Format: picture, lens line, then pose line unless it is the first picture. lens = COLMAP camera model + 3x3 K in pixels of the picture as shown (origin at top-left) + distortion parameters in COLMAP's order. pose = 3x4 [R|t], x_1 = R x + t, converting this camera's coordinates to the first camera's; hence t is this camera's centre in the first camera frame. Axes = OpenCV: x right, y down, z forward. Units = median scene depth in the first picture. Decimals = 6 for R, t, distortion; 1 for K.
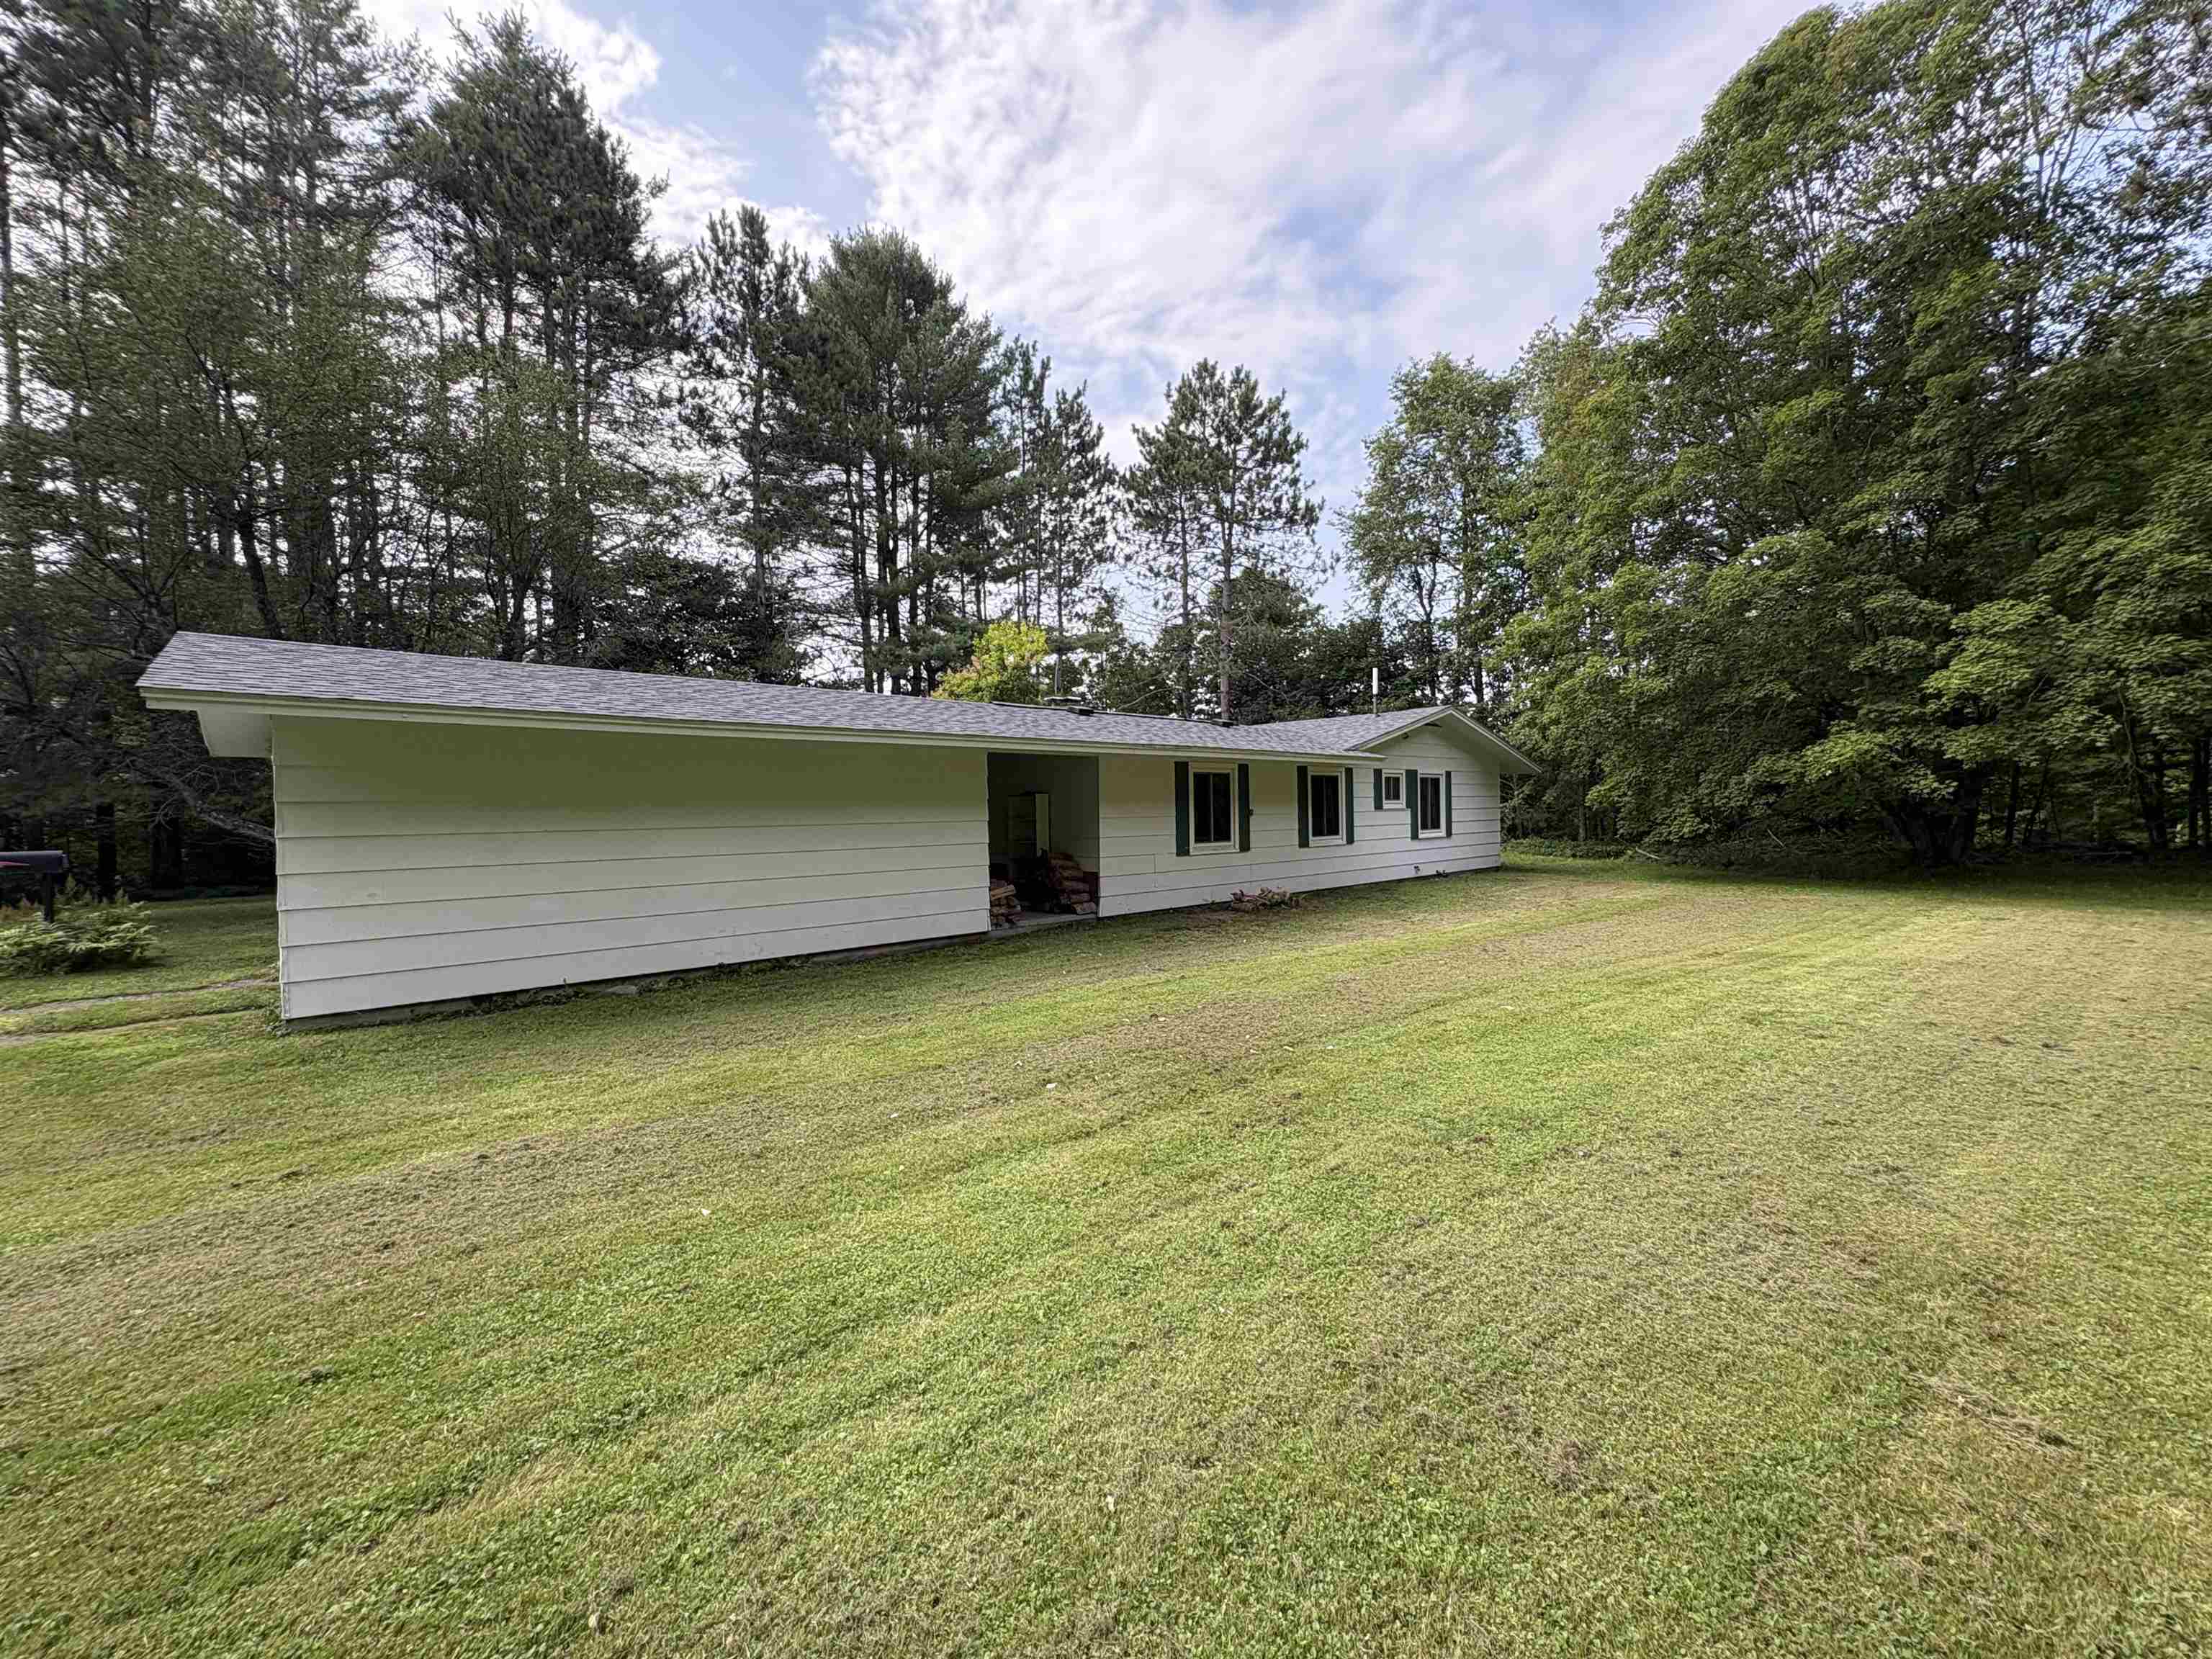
lens RADIAL K [[864.3, 0, 1122.0], [0, 864.3, 822.9], [0, 0, 1]] dist [-0.001397, -0.000009]
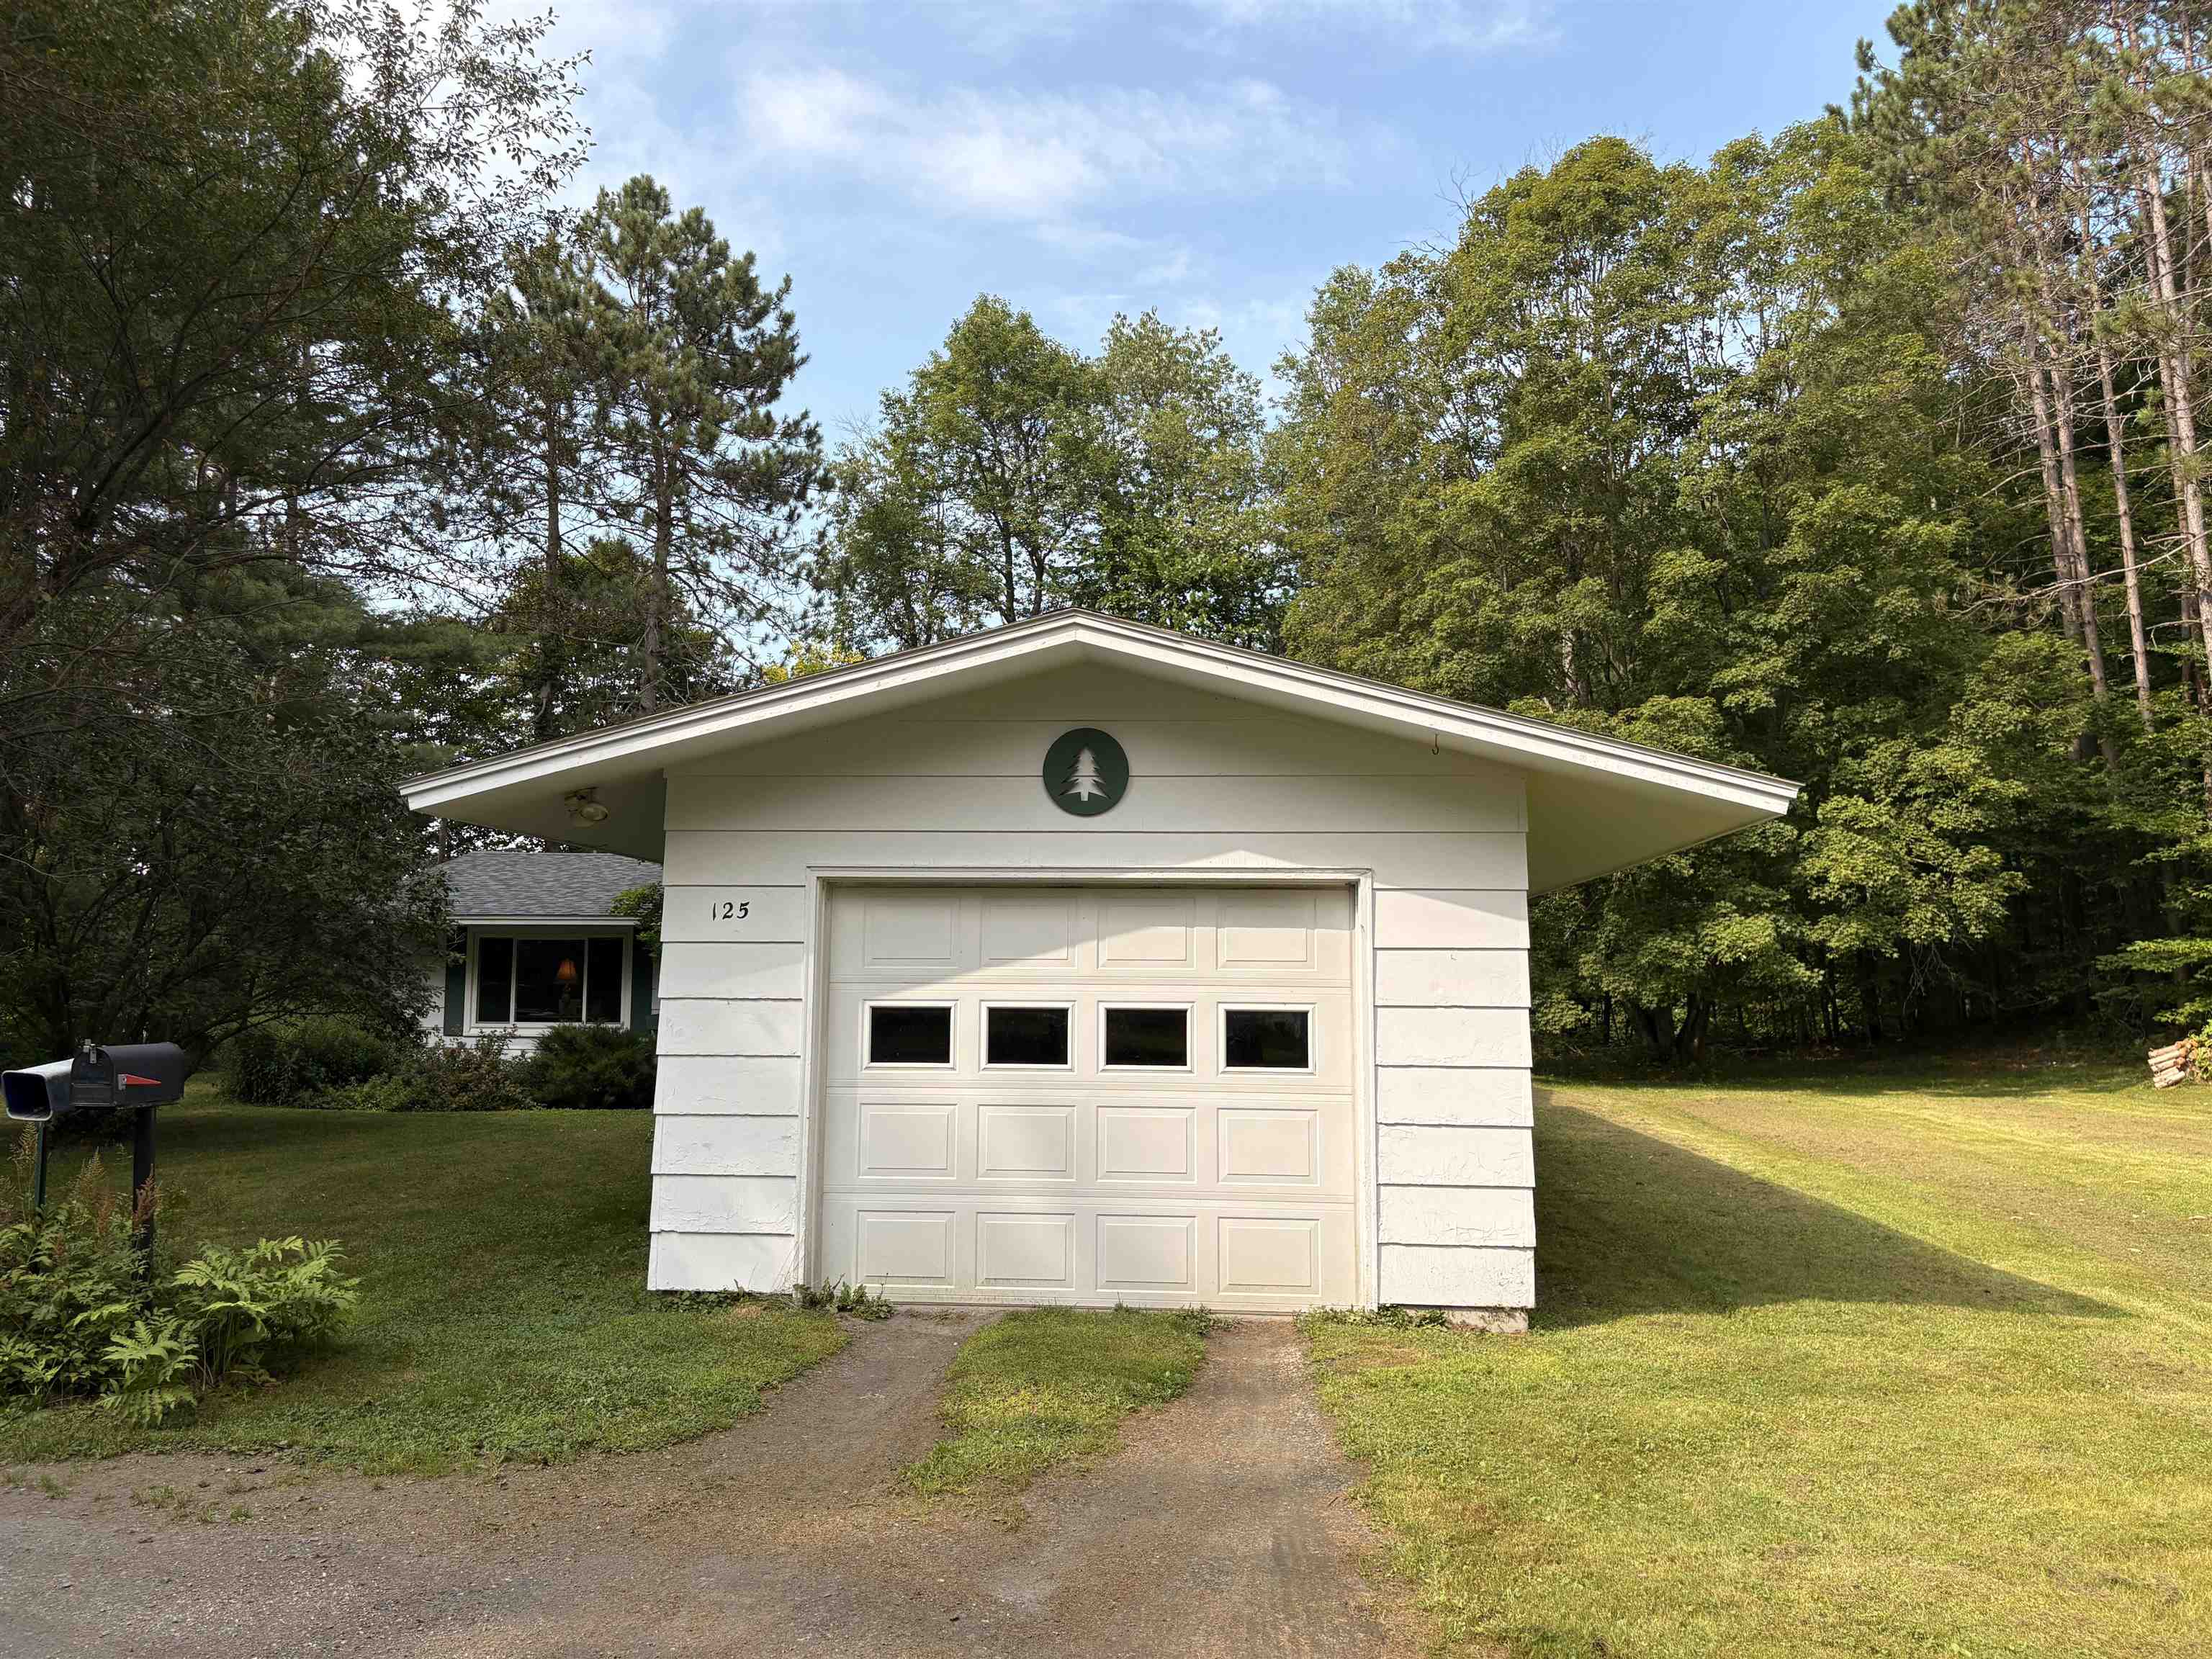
lens RADIAL K [[1634.9, 0, 1088.0], [0, 1634.9, 822.4], [0, 0, 1]] dist [0.039732, -0.006773]
pose [[0.741102, 0.083810, 0.666140, -0.975334], [-0.003062, 0.992590, -0.121476, 0.015553], [-0.671385, 0.087986, 0.735867, 0.168800]]
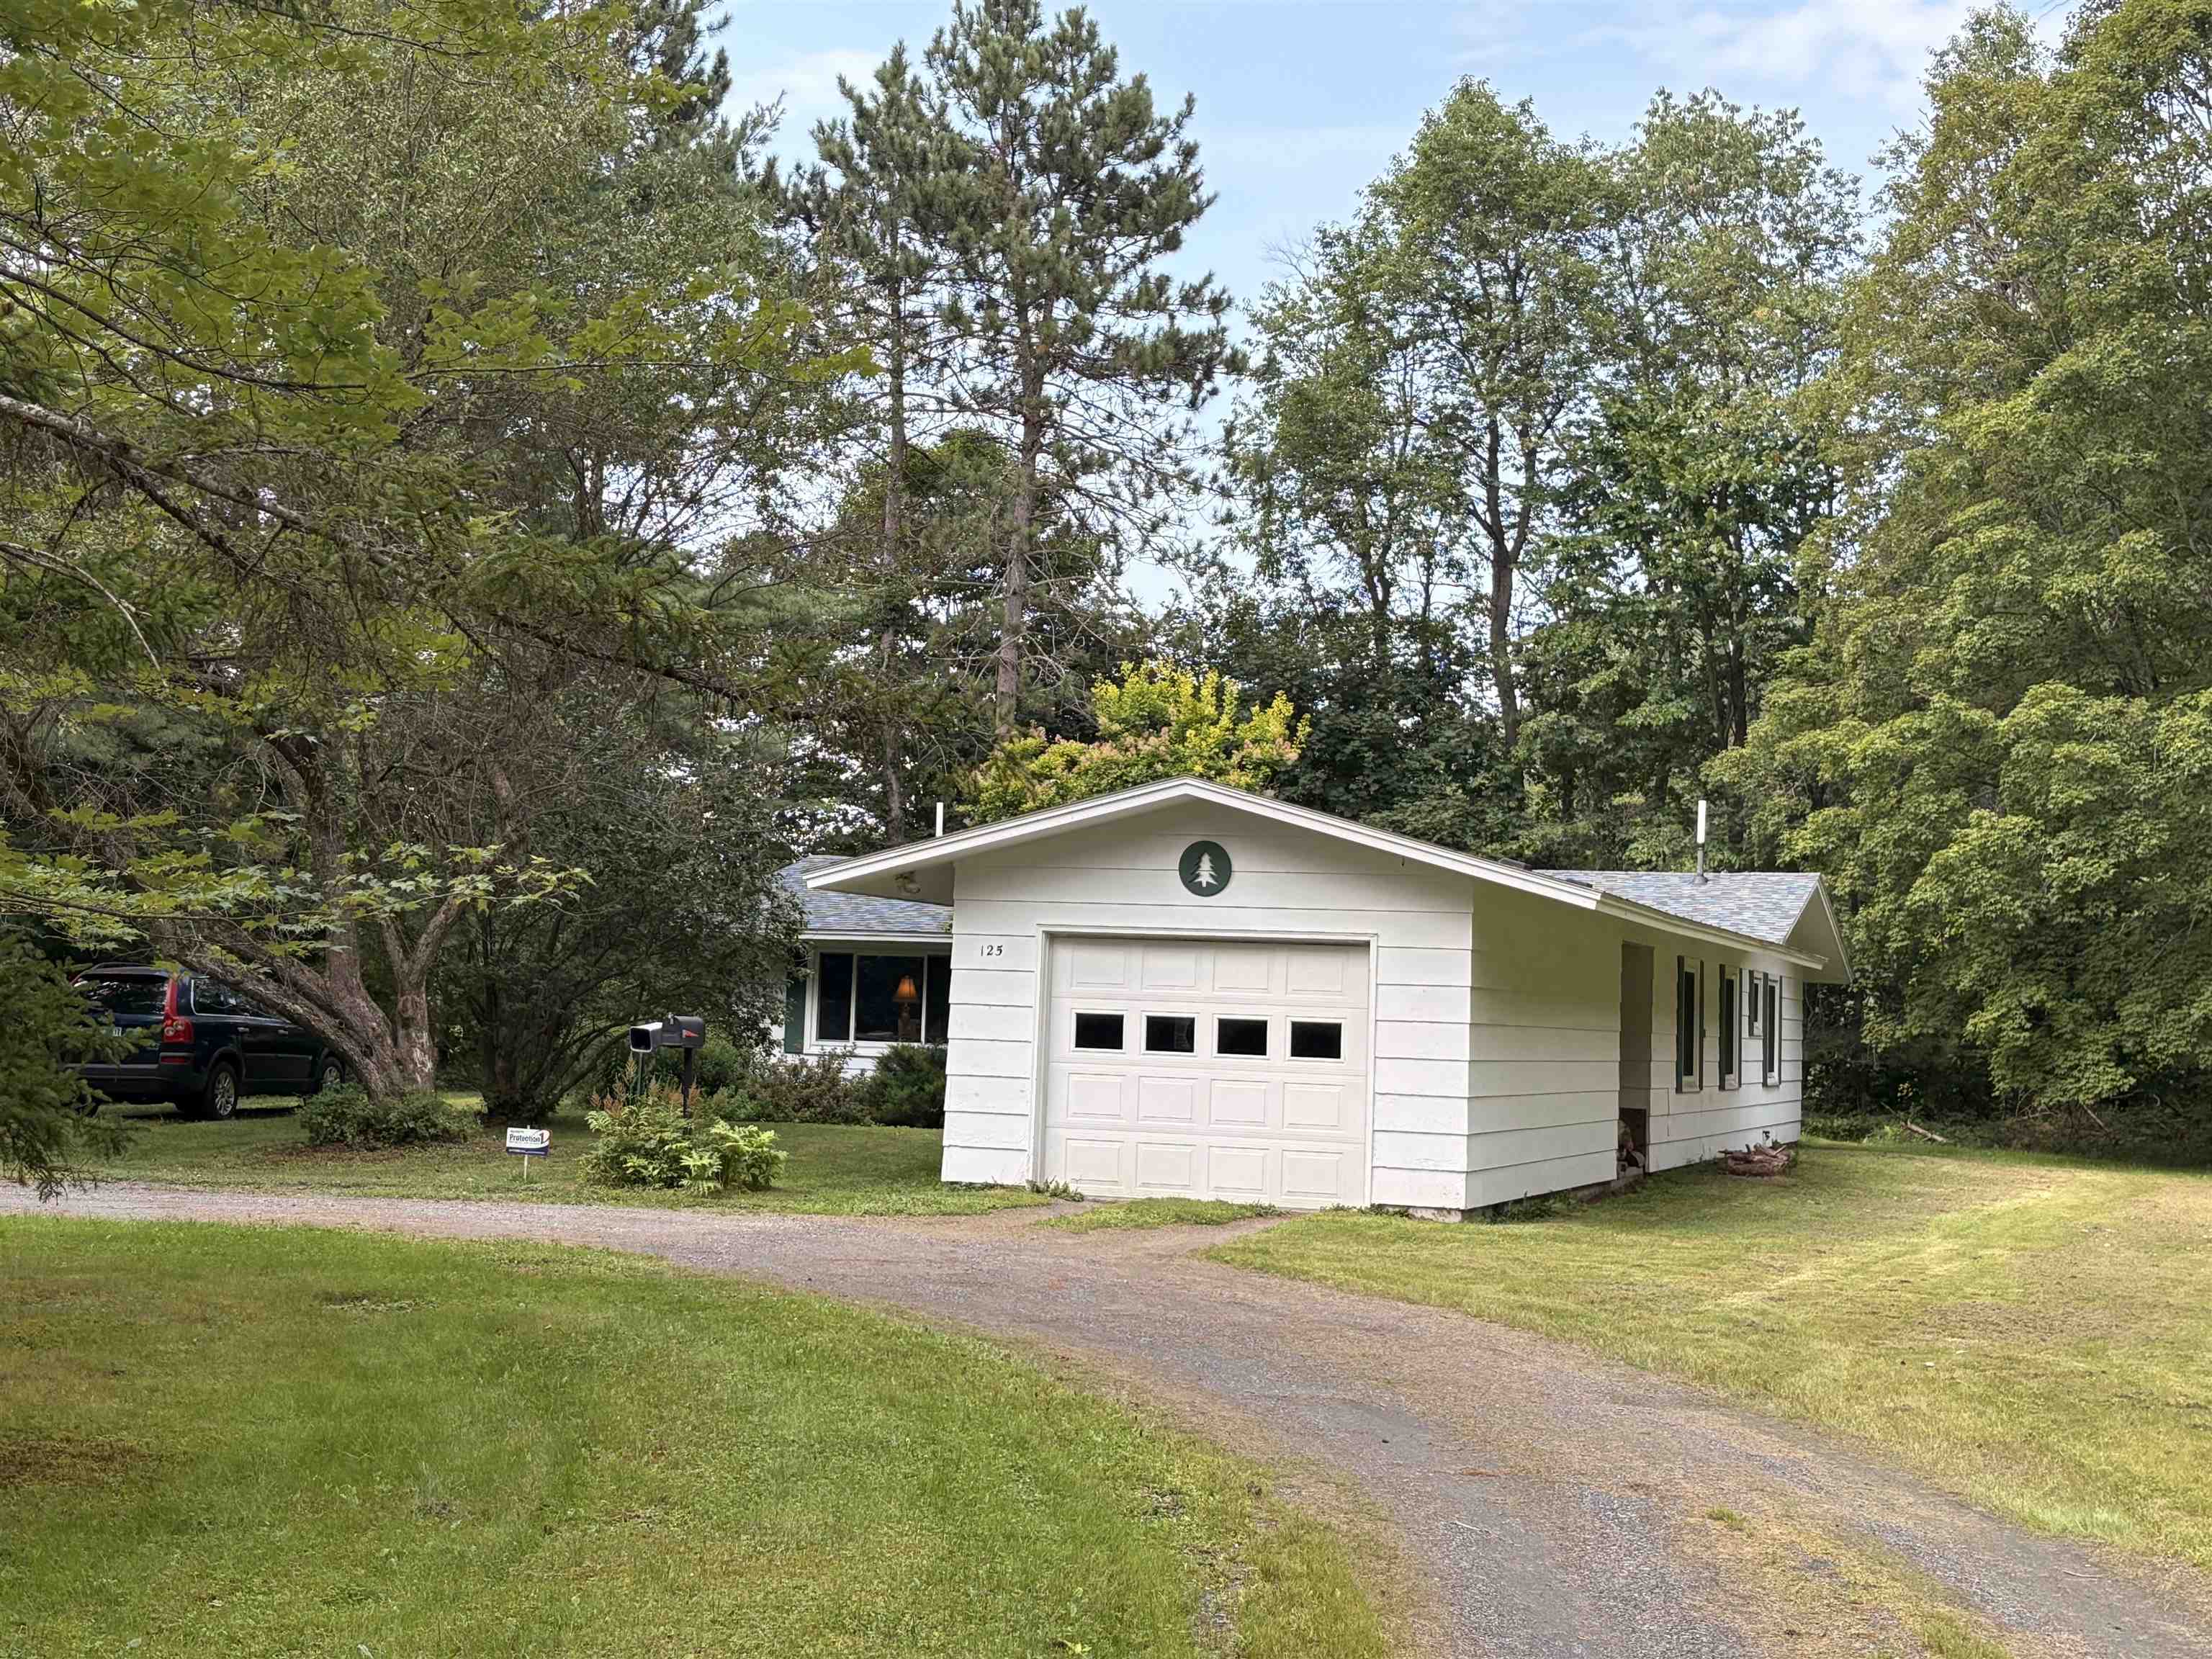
lens RADIAL K [[2988.2, 0, 1111.7], [0, 2988.2, 829.3], [0, 0, 1]] dist [0.103056, 0.000000]
pose [[0.879920, 0.074726, 0.469208, -1.439952], [-0.038160, 0.995479, -0.086977, 0.054369], [-0.473586, 0.058628, 0.878794, -0.886142]]
